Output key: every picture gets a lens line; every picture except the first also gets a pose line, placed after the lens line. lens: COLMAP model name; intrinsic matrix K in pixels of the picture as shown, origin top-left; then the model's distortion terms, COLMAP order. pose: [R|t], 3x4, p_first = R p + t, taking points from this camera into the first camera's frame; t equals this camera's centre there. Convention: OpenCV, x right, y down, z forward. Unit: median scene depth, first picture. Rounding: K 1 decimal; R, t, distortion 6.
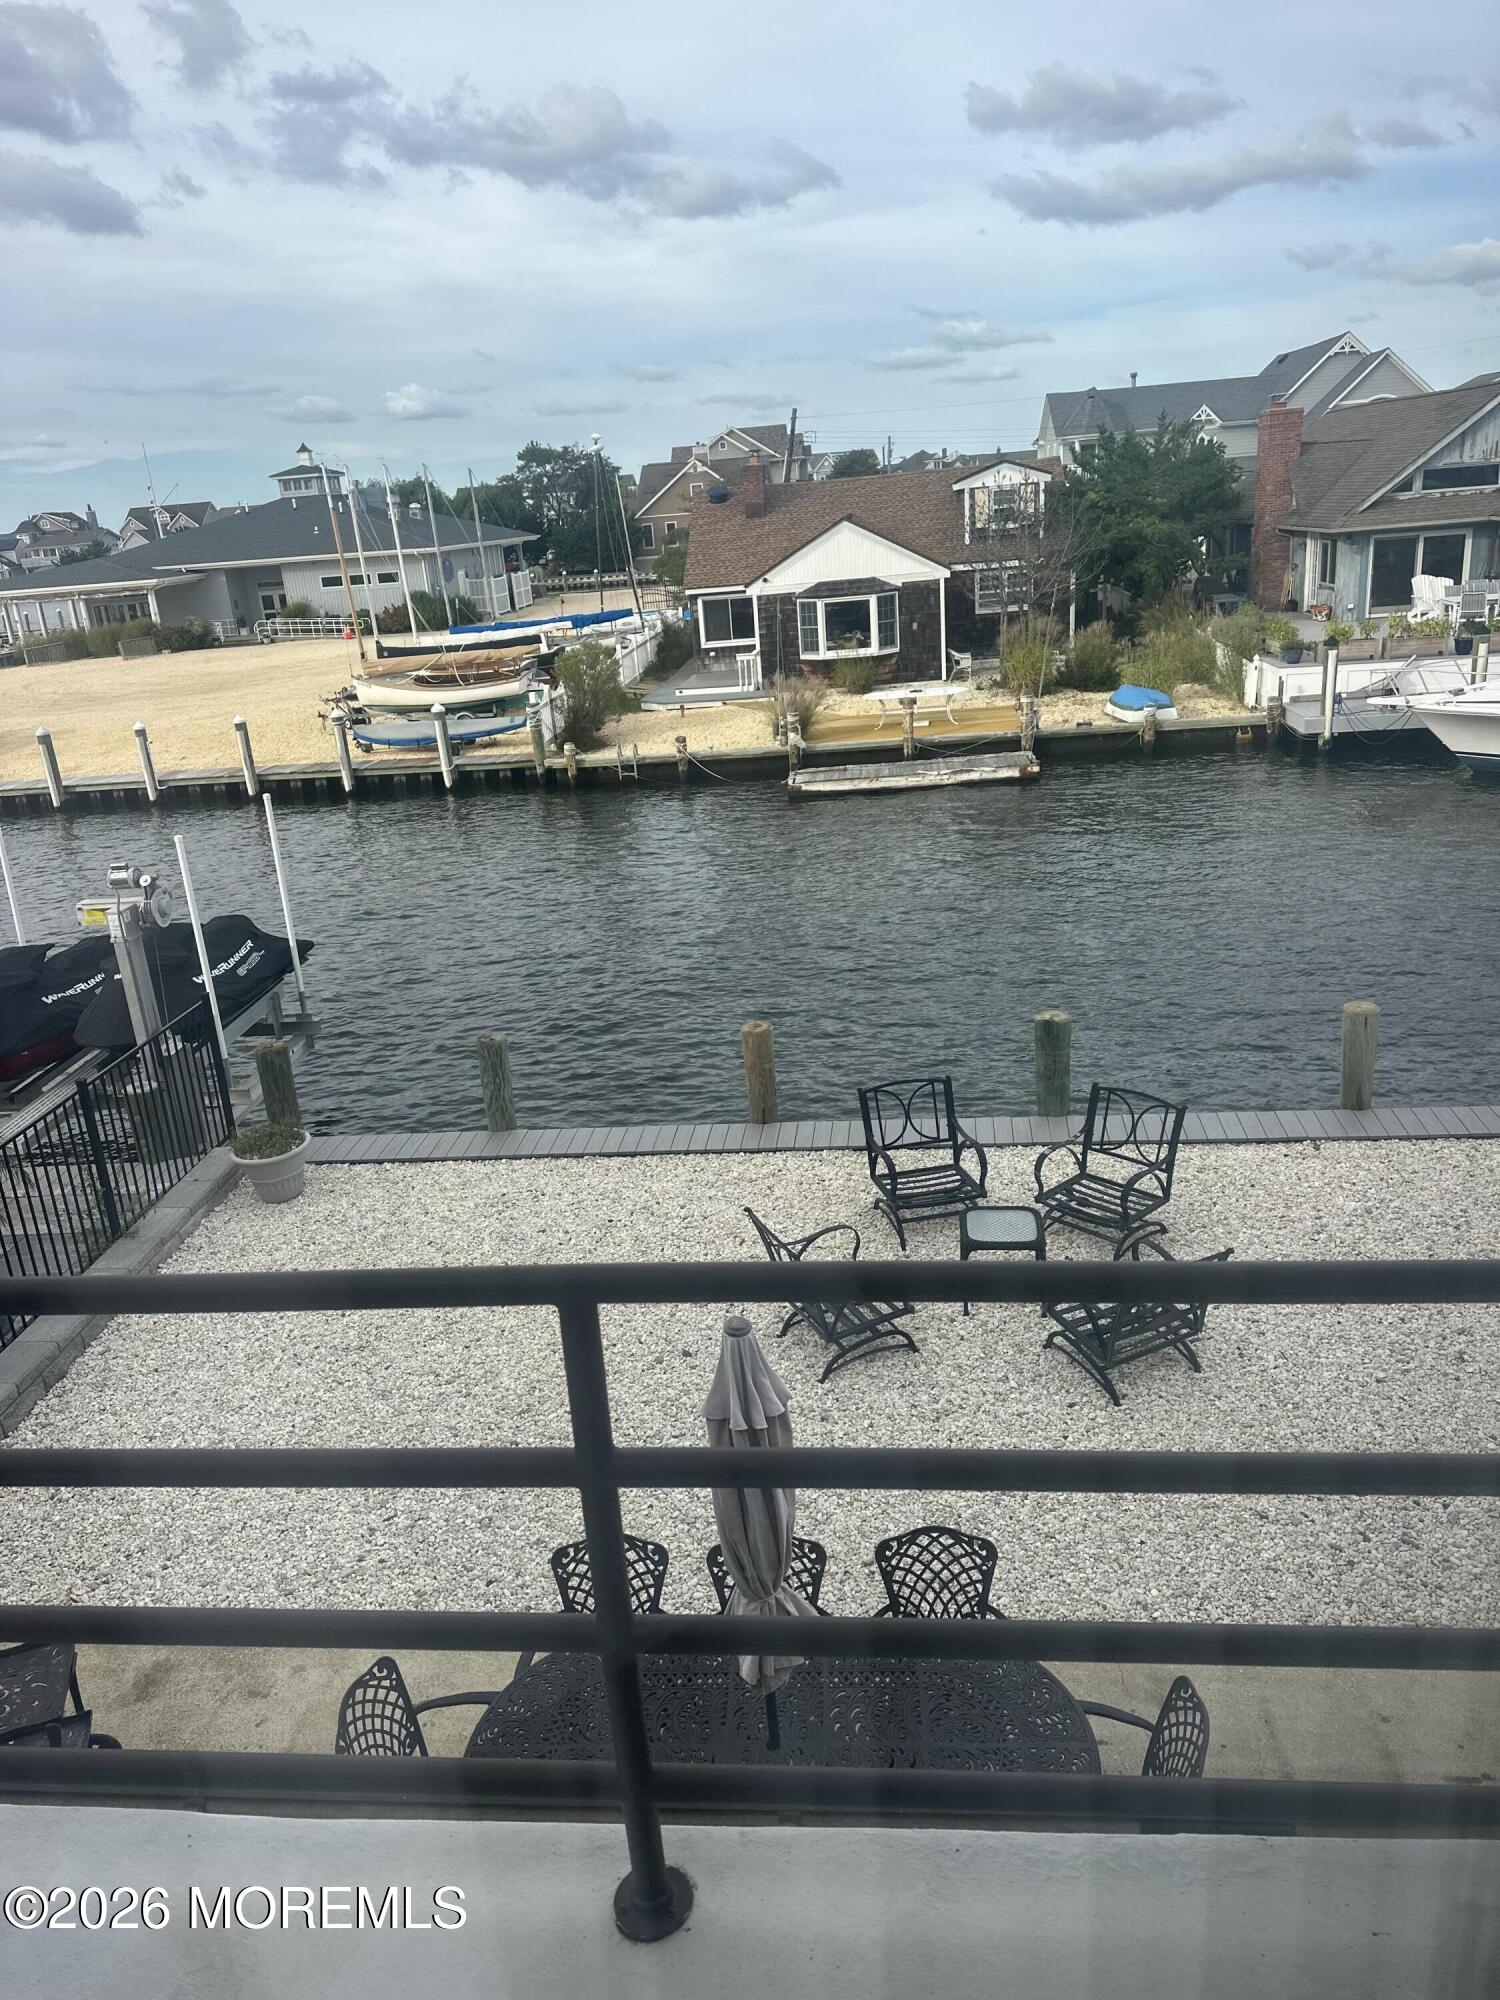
lens RADIAL K [[1416.5, 0, 739.8], [0, 1416.5, 1018.0], [0, 0, 1]] dist [0.087630, -0.107350]
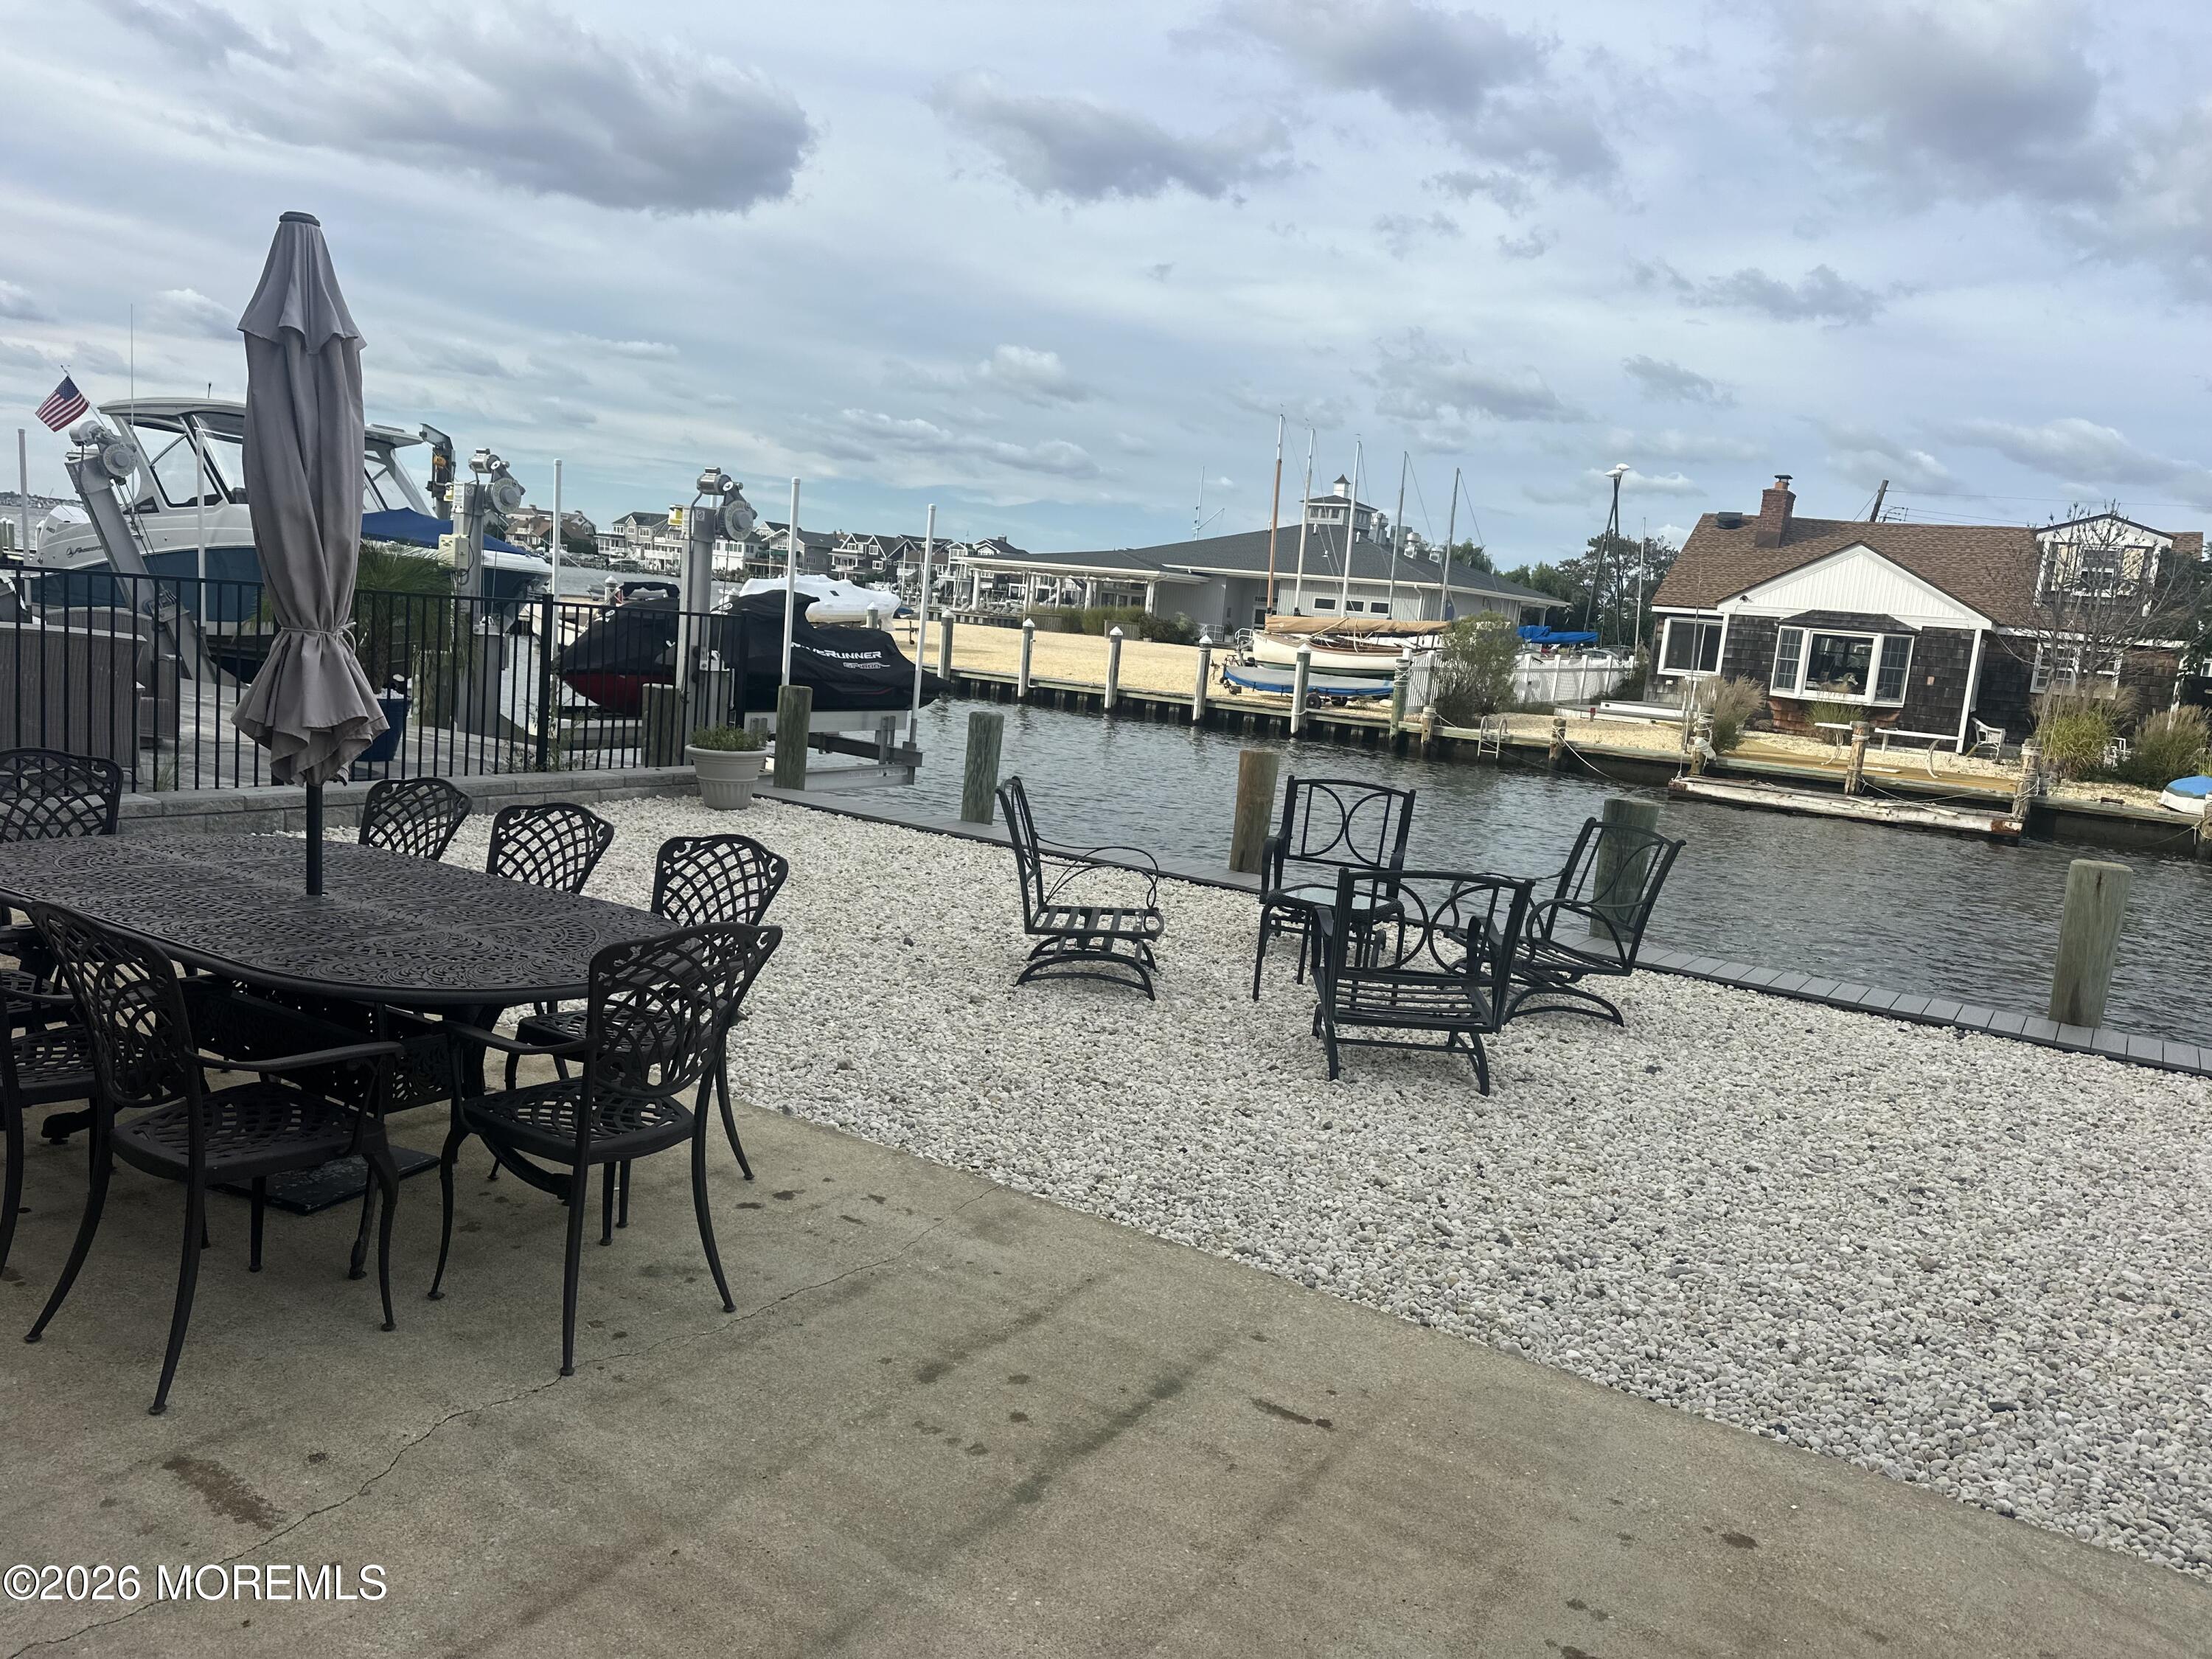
lens RADIAL K [[1566.7, 0, 1096.7], [0, 1566.7, 828.3], [0, 0, 1]] dist [0.087630, -0.107350]
pose [[0.884448, 0.210515, -0.416455, 0.099076], [-0.291608, 0.946079, -0.141068, 0.064448], [0.364302, 0.246208, 0.898146, 0.053068]]
